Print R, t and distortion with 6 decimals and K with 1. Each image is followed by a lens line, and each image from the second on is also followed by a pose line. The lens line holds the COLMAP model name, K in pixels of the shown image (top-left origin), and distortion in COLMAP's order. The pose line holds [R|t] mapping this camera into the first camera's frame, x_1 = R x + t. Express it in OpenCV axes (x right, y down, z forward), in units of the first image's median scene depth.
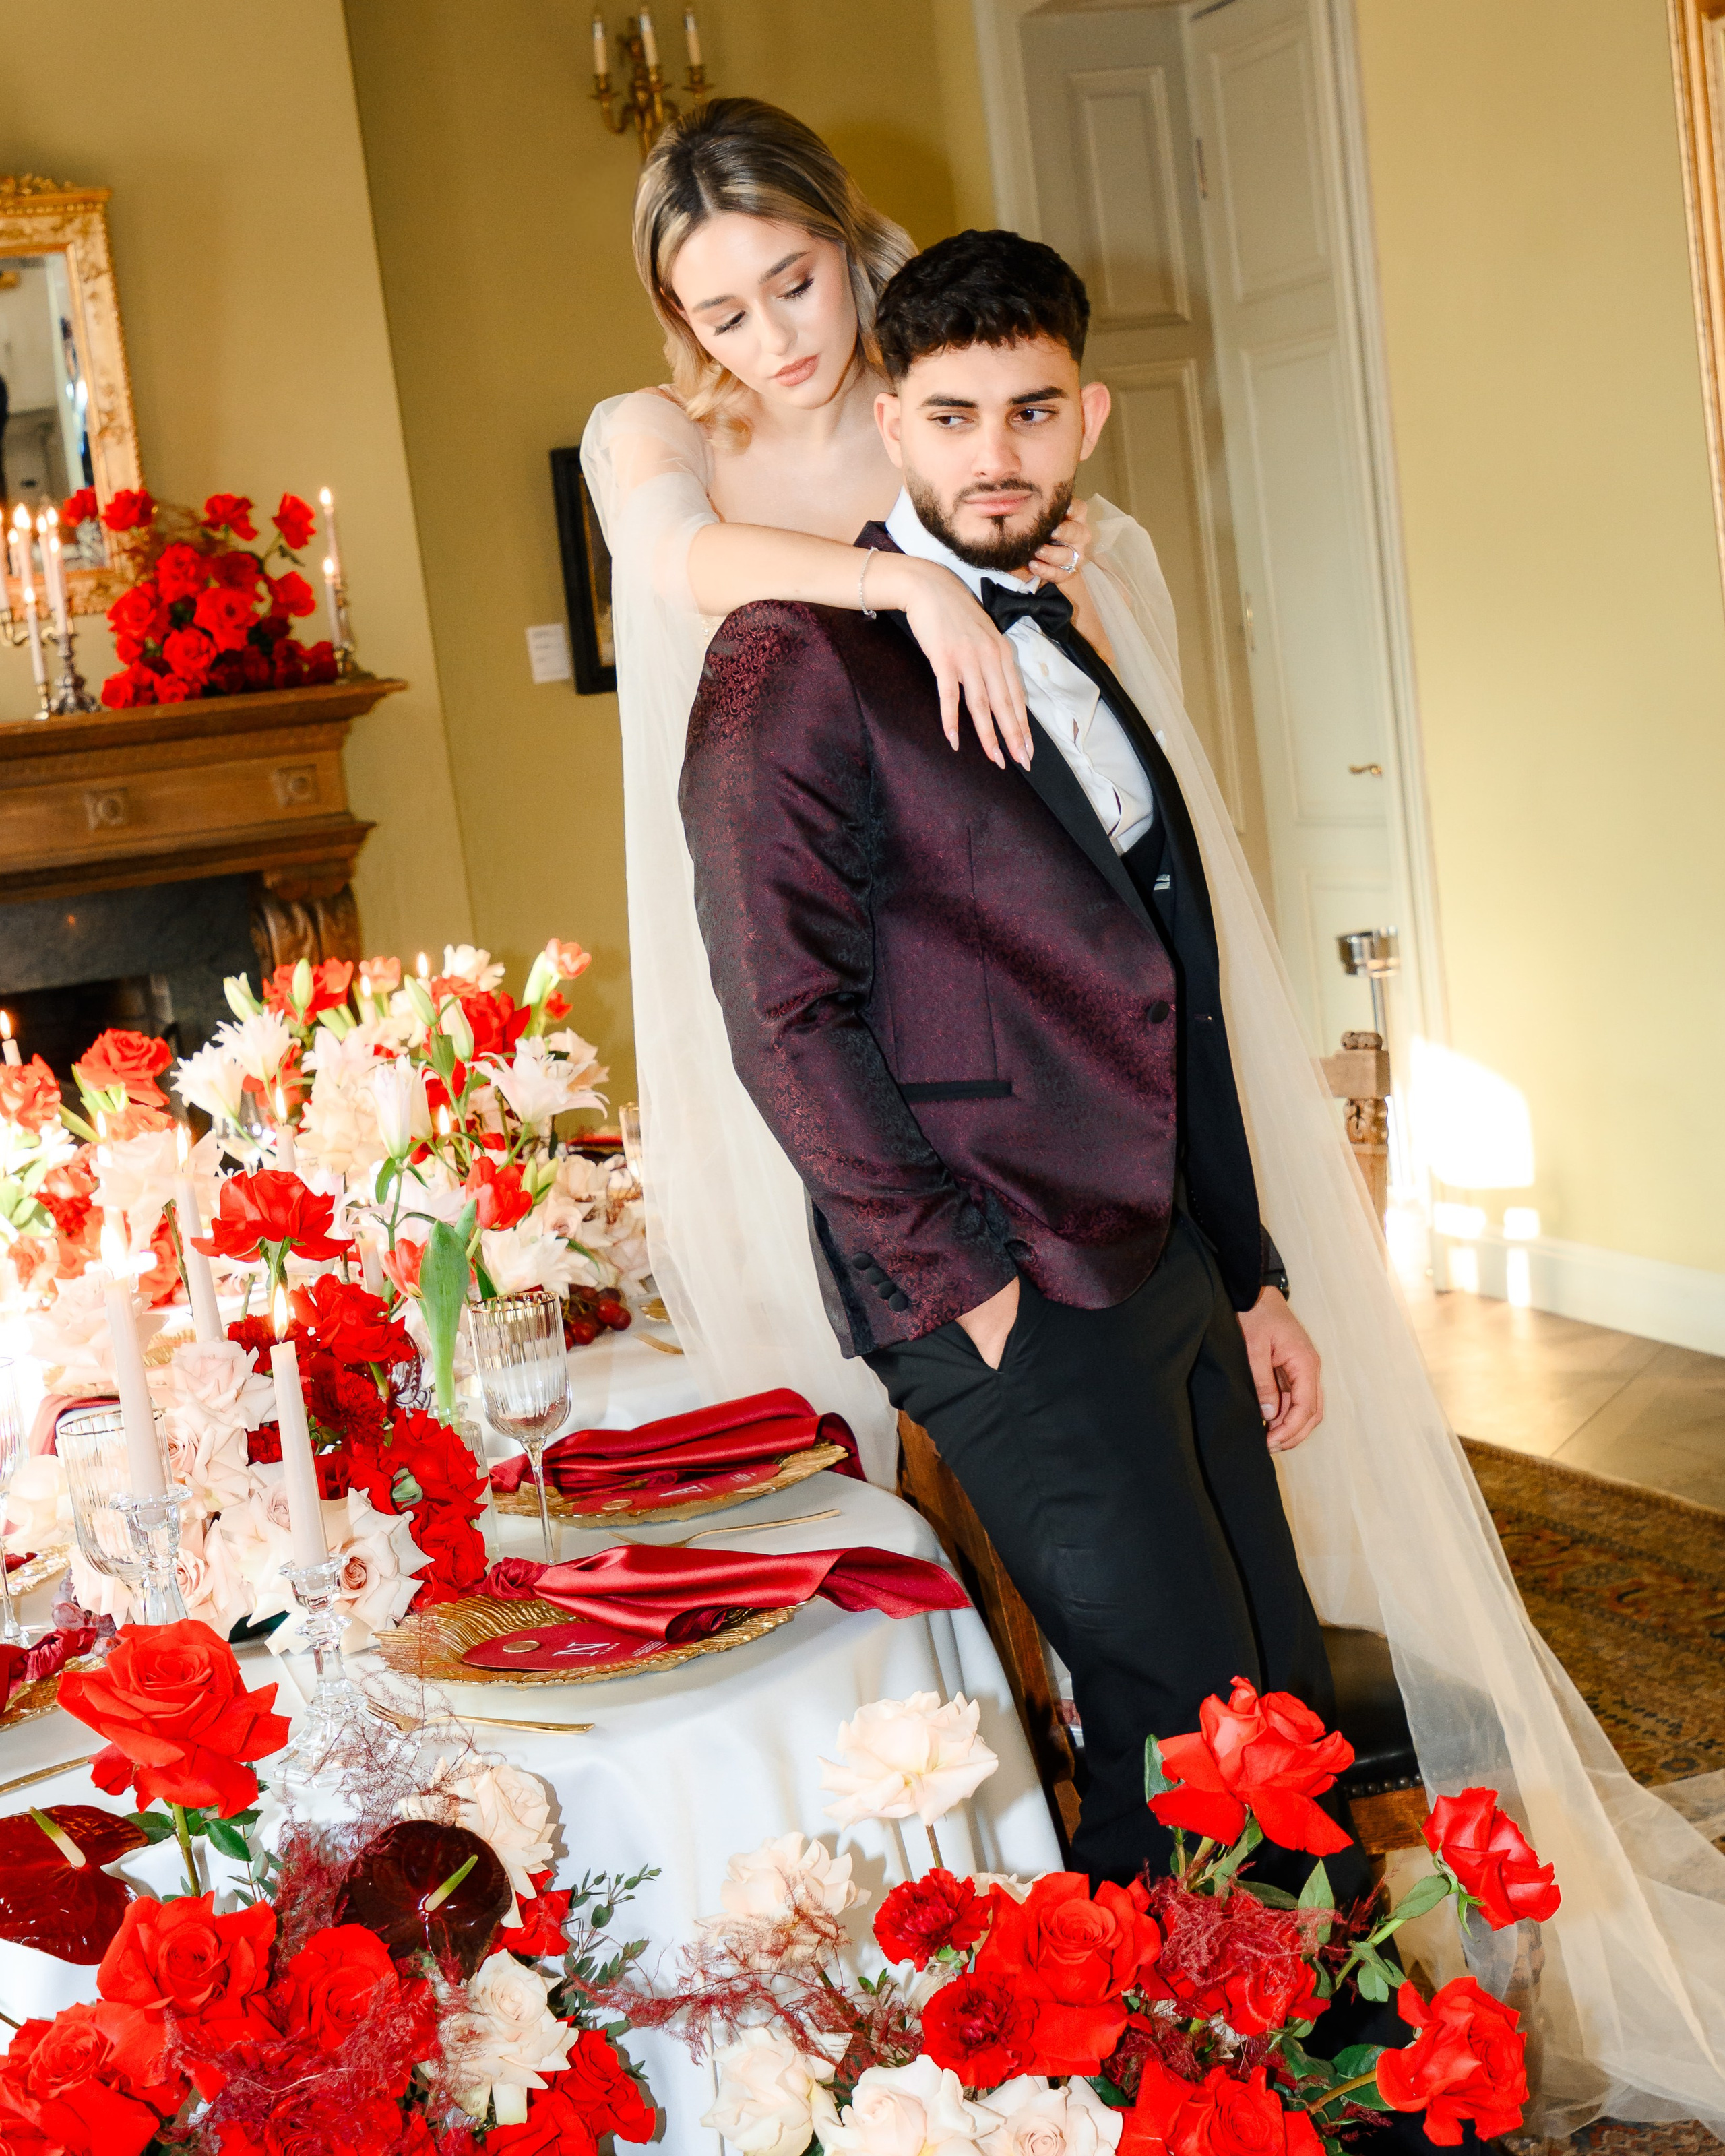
lens RADIAL K [[3508.0, 0, 850.9], [0, 3508.0, 1284.6], [0, 0, 1]] dist [0.032290, 0.000000]
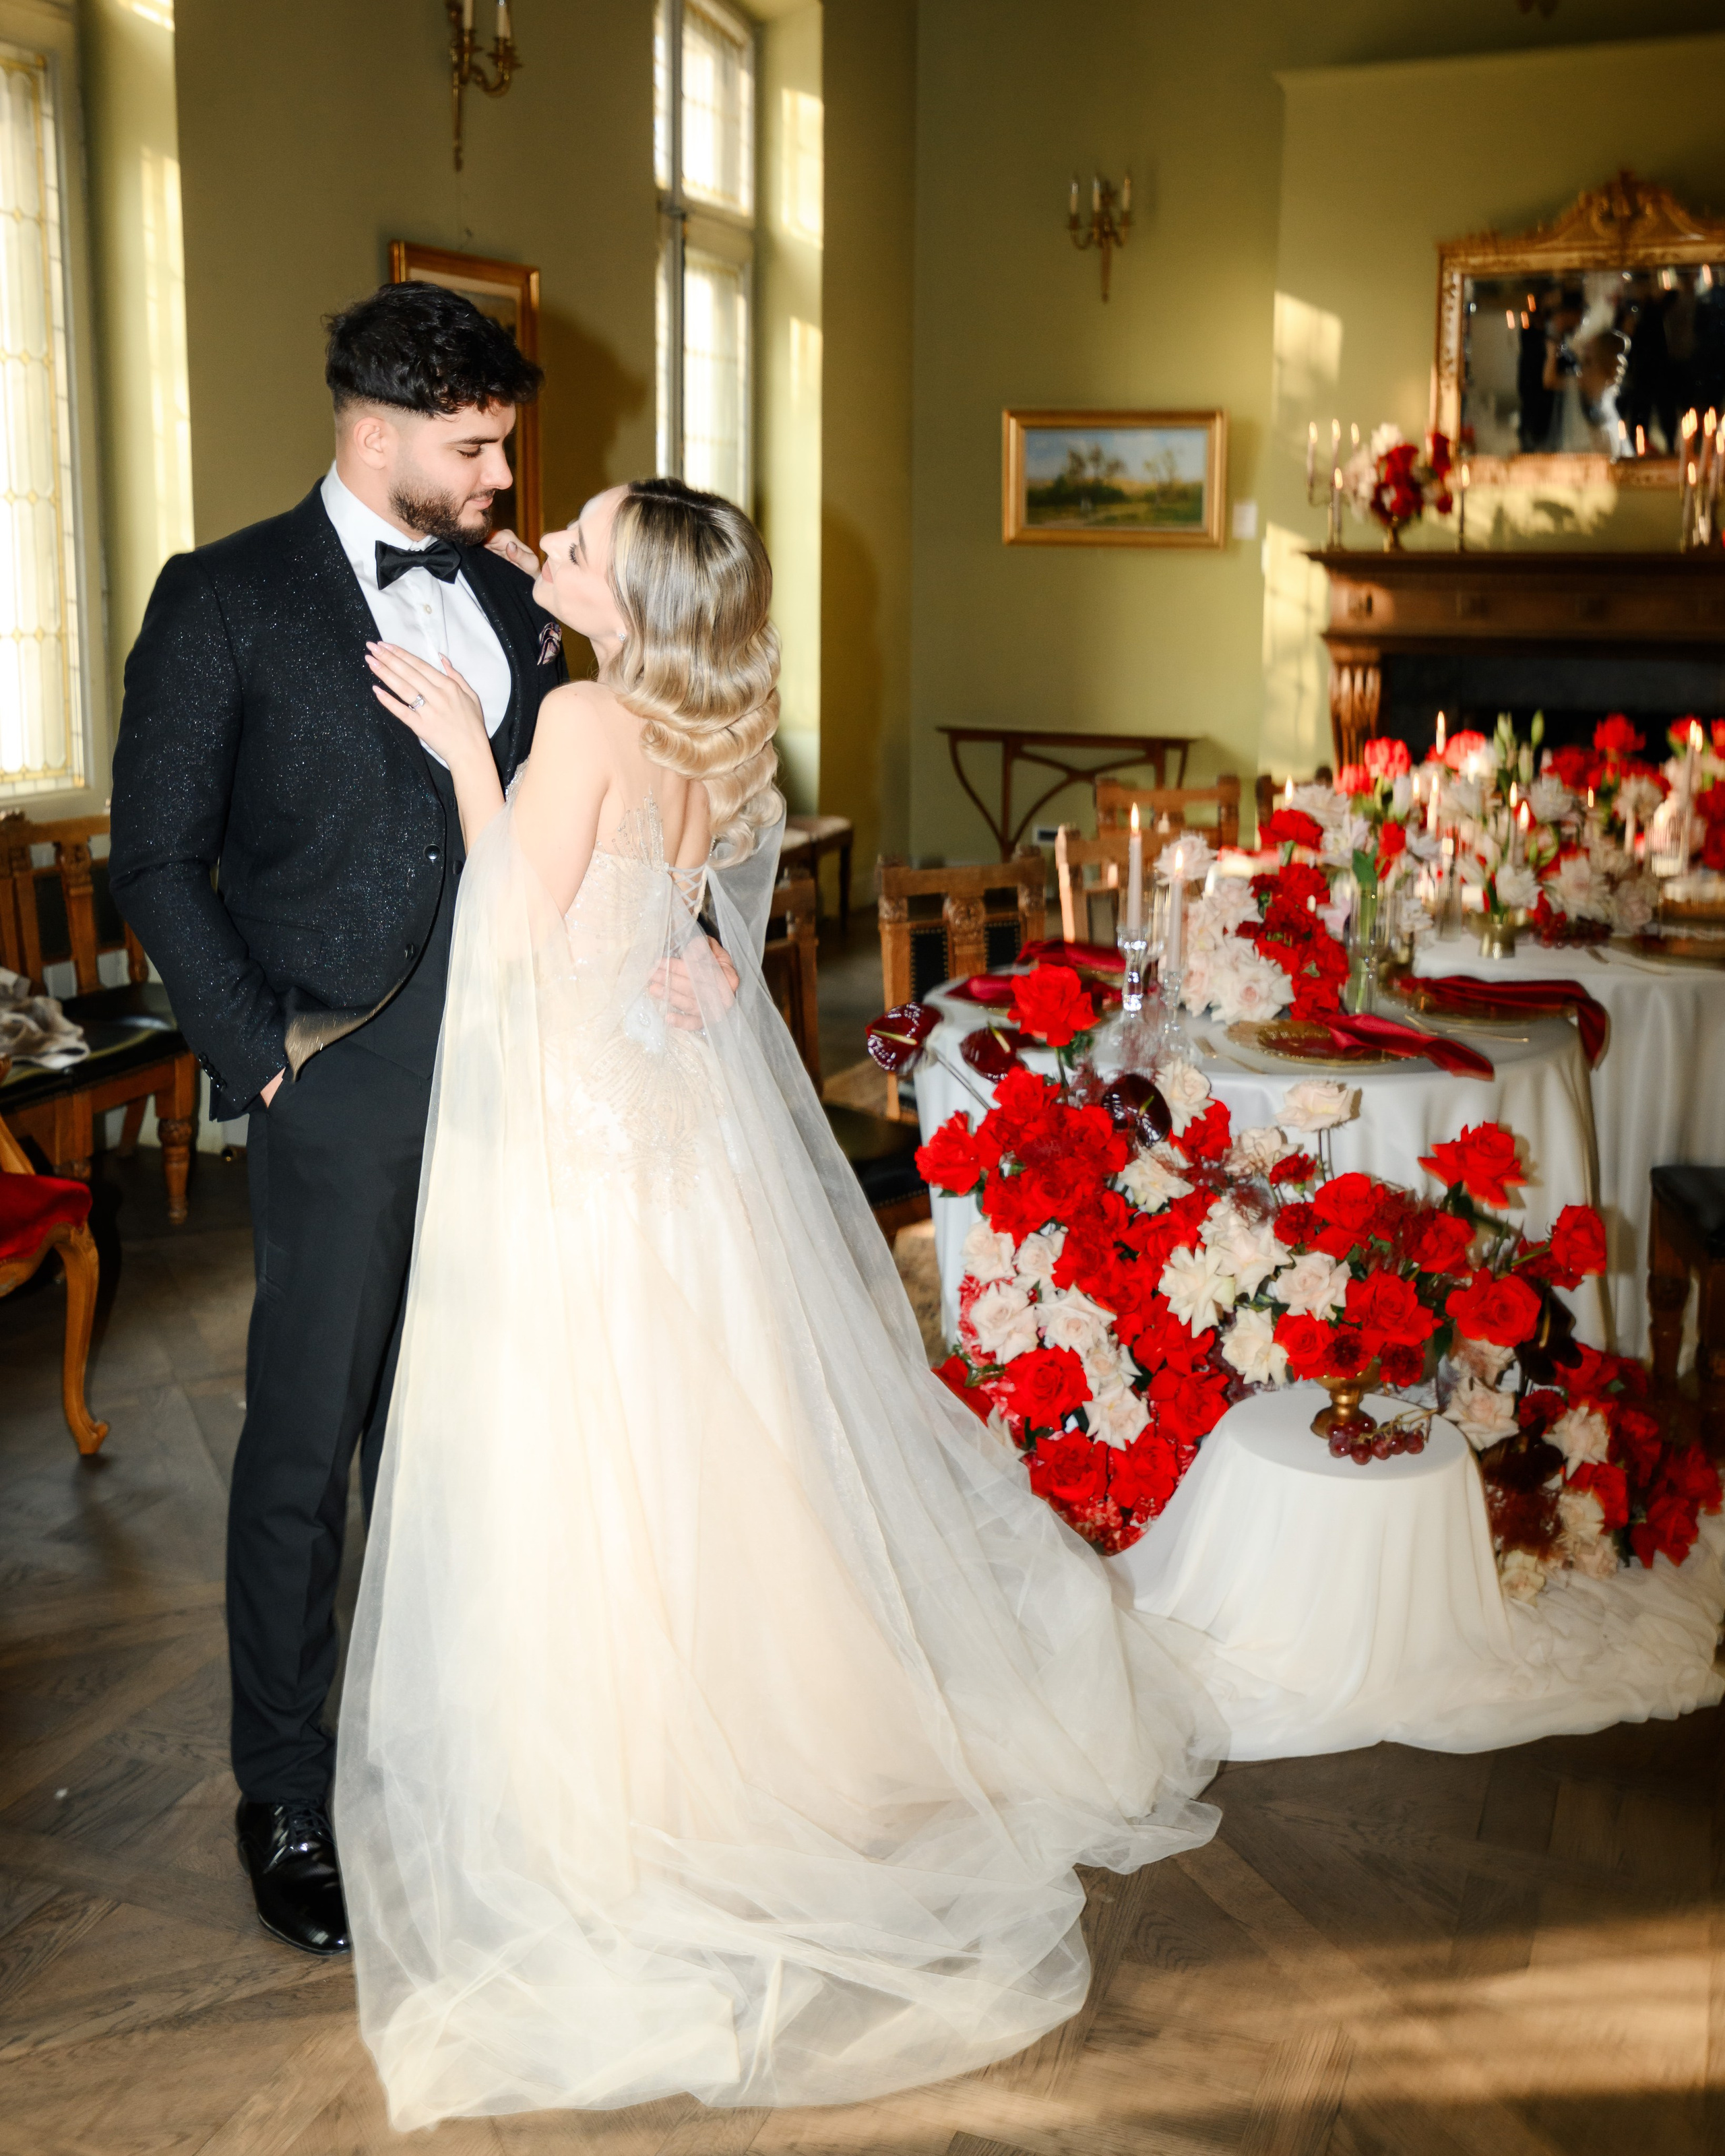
lens RADIAL K [[2322.8, 0, 802.6], [0, 2322.8, 948.0], [0, 0, 1]] dist [0.036126, 0.000000]
pose [[0.748785, 0.235349, -0.619623, 0.180756], [-0.212174, 0.970756, 0.112316, -0.015658], [0.627936, 0.047368, 0.776822, -0.098268]]
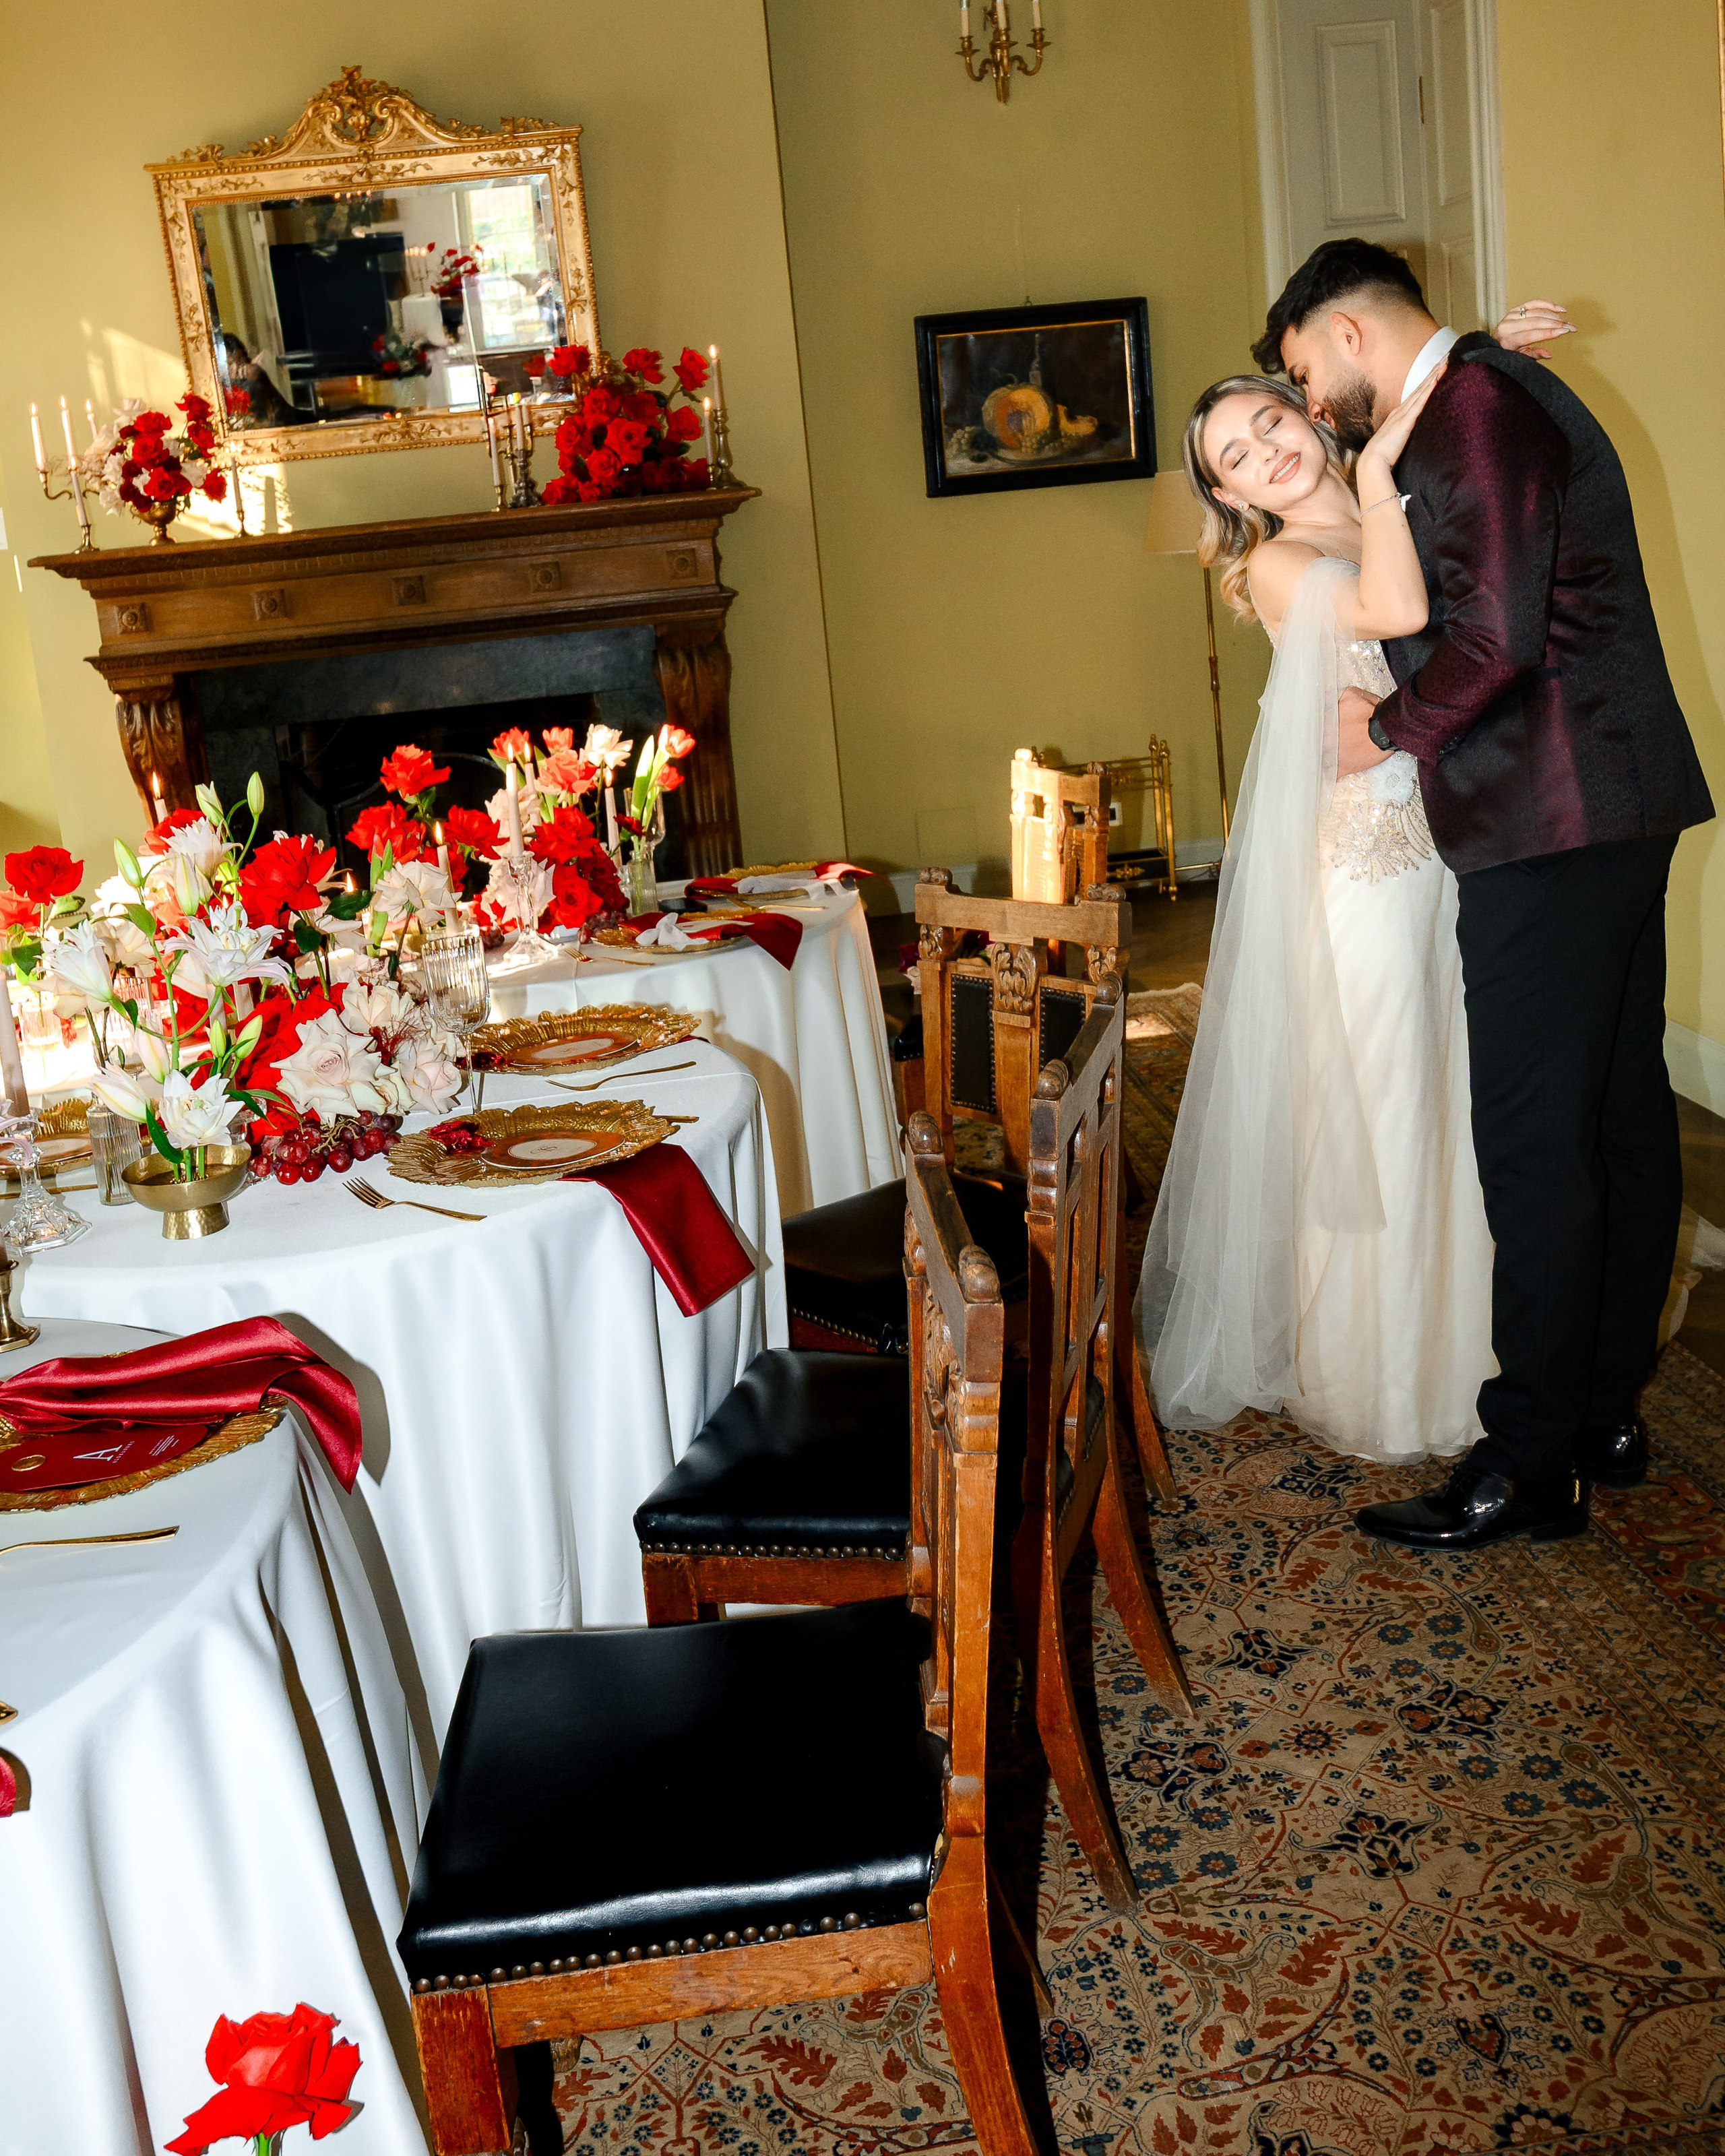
lens RADIAL K [[2213.6, 0, 854.4], [0, 2213.6, 927.7], [0, 0, 1]] dist [-0.049674, 0.000000]
pose [[0.972973, 0.070097, -0.220025, 0.106075], [-0.060941, 0.996980, 0.048136, -0.047291], [0.222735, -0.033427, 0.974306, 0.178382]]
